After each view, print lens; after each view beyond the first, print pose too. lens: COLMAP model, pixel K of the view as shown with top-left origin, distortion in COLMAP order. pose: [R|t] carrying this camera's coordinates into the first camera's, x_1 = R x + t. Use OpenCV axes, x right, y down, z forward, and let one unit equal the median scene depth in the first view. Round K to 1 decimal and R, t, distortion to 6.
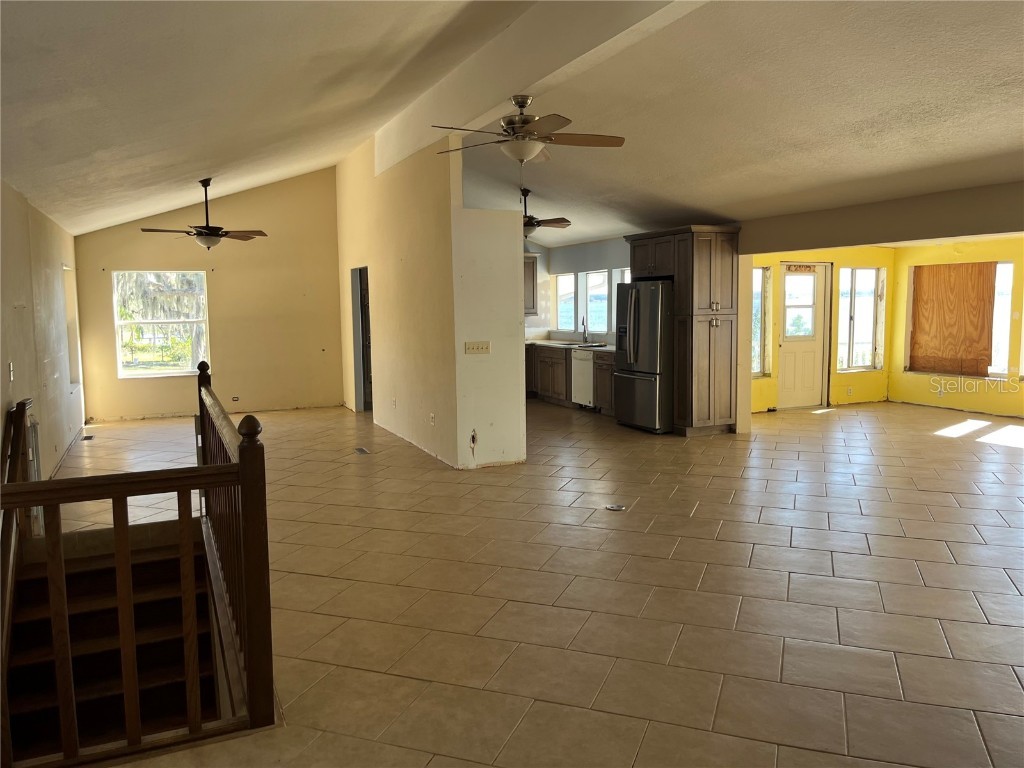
lens RADIAL K [[767.2, 0, 511.4], [0, 767.2, 384.3], [0, 0, 1]] dist [-0.014459, -0.009746]
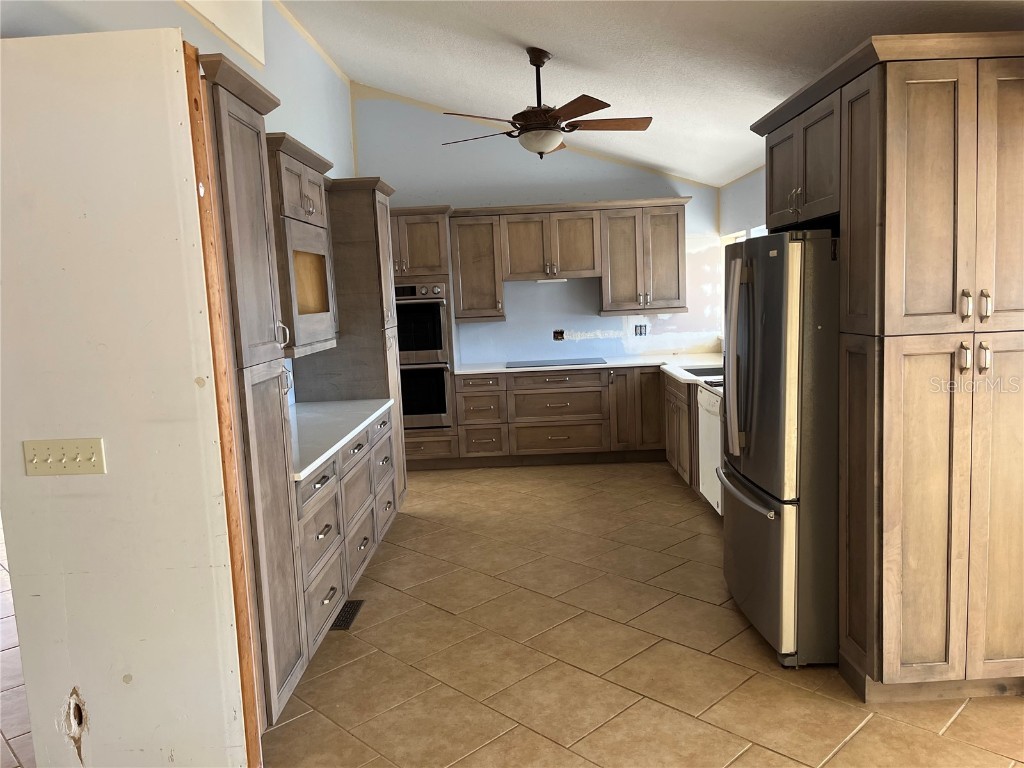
lens RADIAL K [[767.2, 0, 513.2], [0, 767.2, 380.5], [0, 0, 1]] dist [-0.014459, -0.009746]
pose [[0.905457, 0.023417, -0.423792, 0.227728], [-0.013333, 0.999553, 0.026745, -0.077060], [0.424229, -0.018566, 0.905364, 0.644138]]
